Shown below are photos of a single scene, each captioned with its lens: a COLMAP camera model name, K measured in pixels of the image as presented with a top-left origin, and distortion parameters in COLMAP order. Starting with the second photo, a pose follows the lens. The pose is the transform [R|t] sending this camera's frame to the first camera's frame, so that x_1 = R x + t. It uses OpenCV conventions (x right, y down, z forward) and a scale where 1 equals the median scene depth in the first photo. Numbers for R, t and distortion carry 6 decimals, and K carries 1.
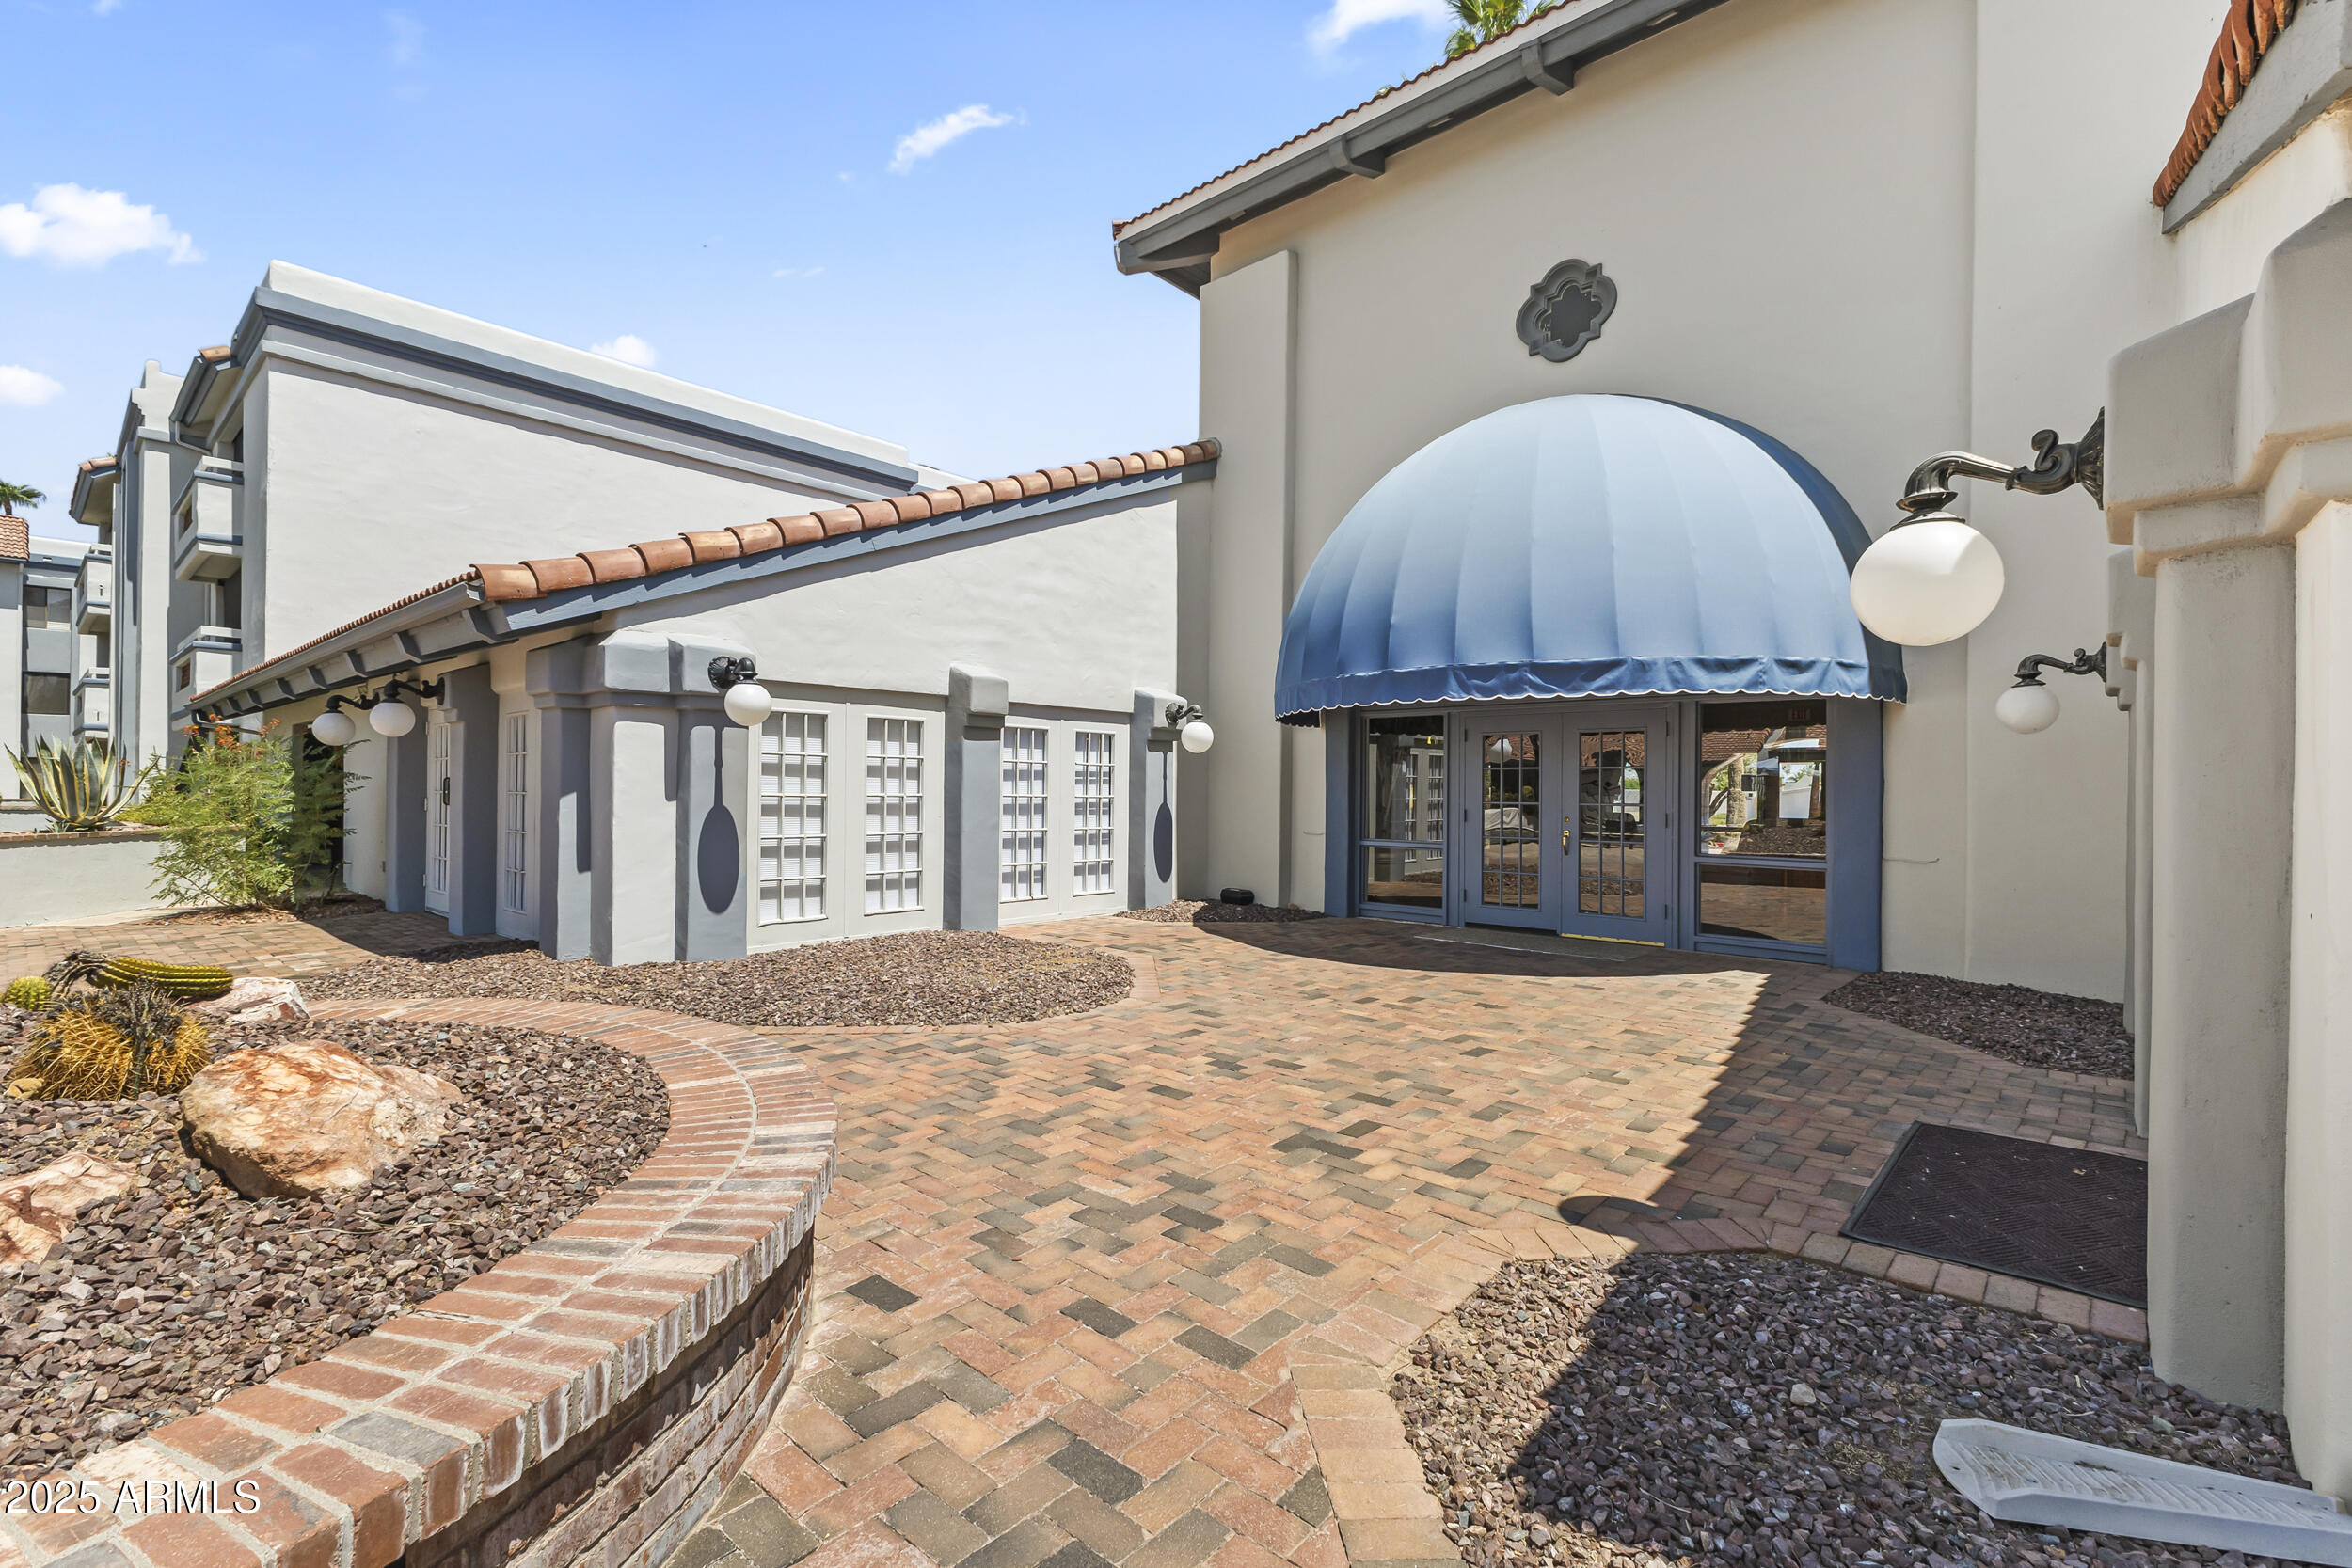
lens RADIAL K [[1026.0, 0, 1178.5], [0, 1026.0, 791.4], [0, 0, 1]] dist [0.008707, -0.000662]
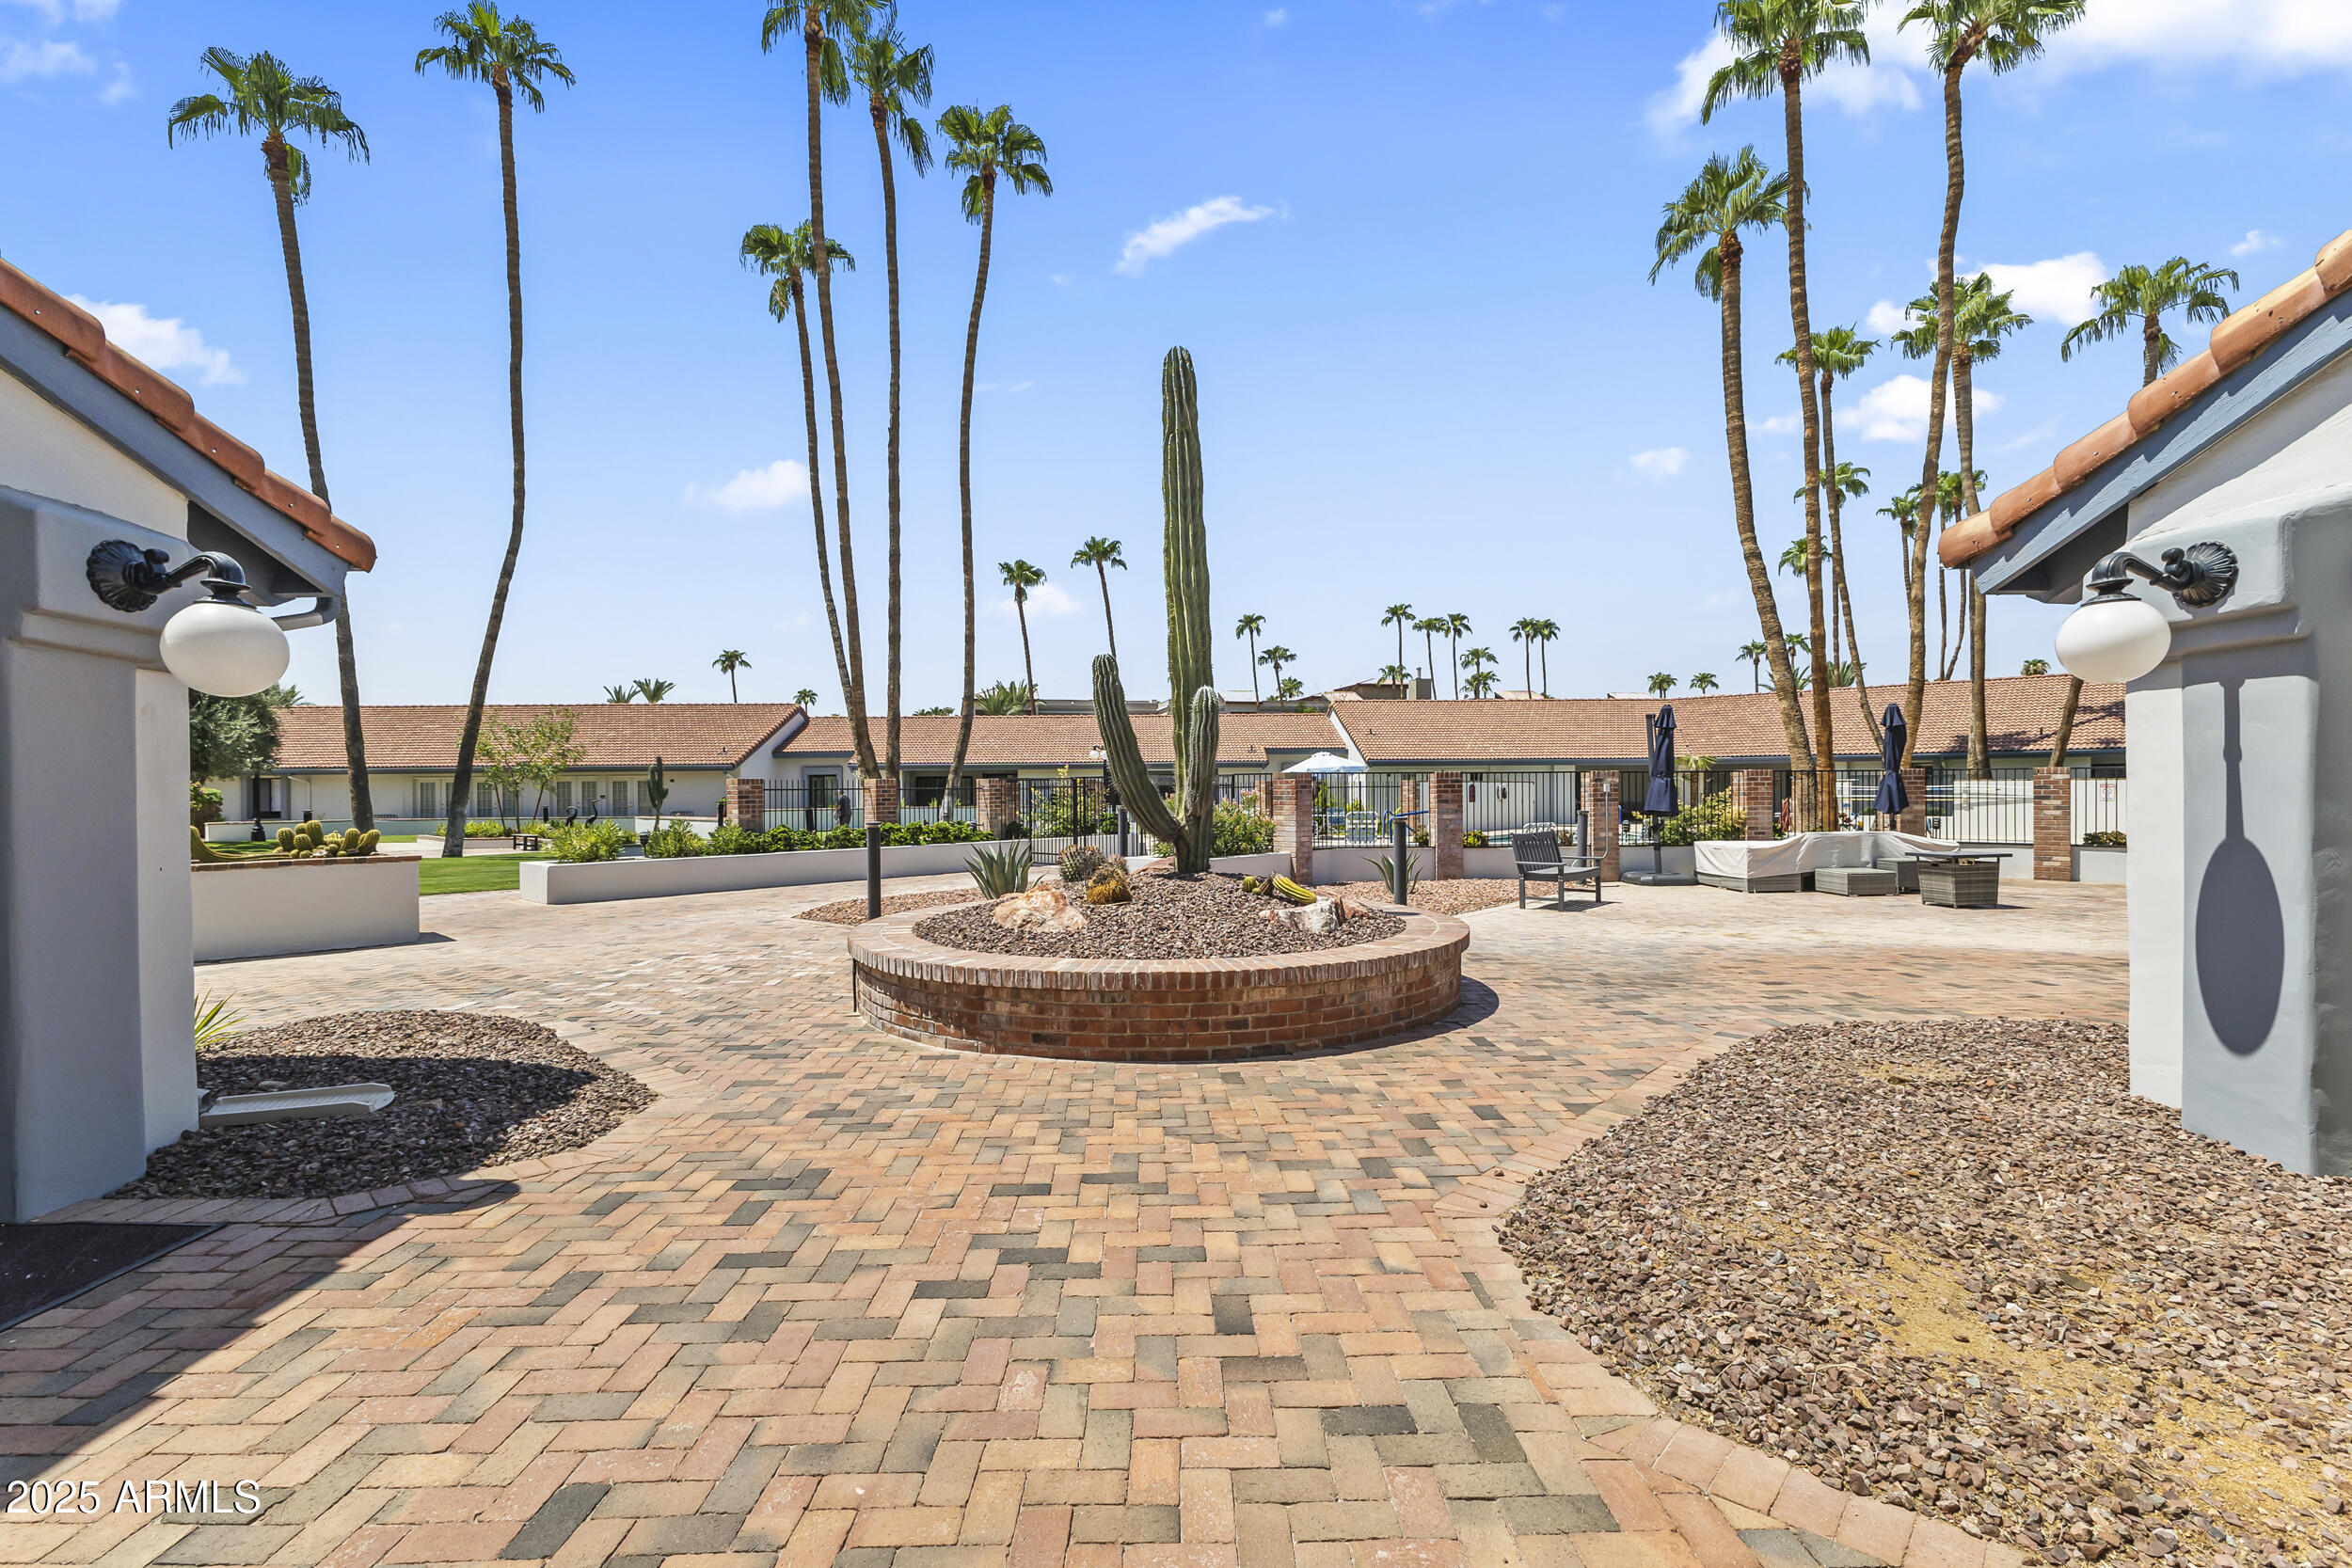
lens RADIAL K [[1026.0, 0, 1174.9], [0, 1026.0, 788.0], [0, 0, 1]] dist [0.008707, -0.000662]
pose [[-0.726811, -0.009038, -0.686778, 0.501587], [0.000996, 0.999898, -0.014213, -0.004684], [0.686837, -0.011014, -0.726728, 1.844995]]
